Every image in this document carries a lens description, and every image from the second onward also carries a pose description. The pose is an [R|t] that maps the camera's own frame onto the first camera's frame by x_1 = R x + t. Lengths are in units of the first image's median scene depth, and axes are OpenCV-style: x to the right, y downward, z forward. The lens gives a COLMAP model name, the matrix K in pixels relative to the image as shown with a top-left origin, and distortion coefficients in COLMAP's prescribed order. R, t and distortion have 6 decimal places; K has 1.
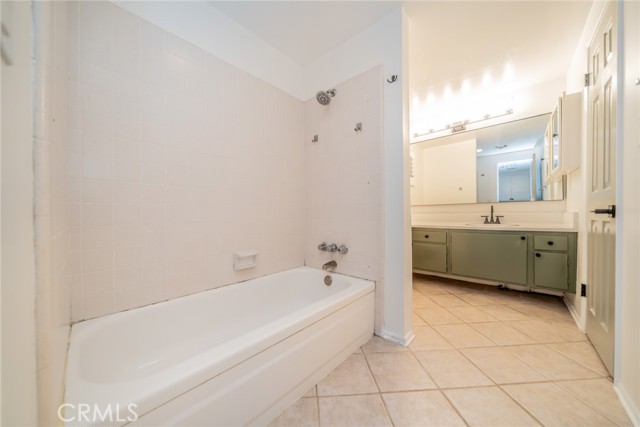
lens RADIAL K [[217.4, 0, 320.0], [0, 217.4, 215.3], [0, 0, 1]] dist [-0.001001, -0.000313]
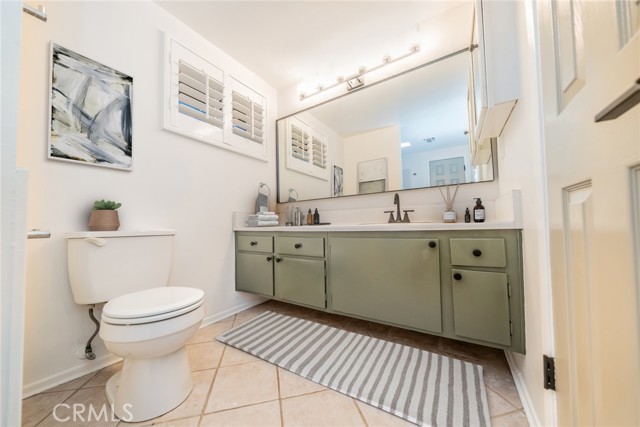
lens RADIAL K [[217.4, 0, 320.0], [0, 217.4, 215.3], [0, 0, 1]] dist [-0.001001, -0.000313]
pose [[0.986893, -0.008839, 0.161134, 0.577800], [0.016858, 0.998682, -0.048467, 0.054671], [-0.160493, 0.050548, 0.985742, 0.516537]]
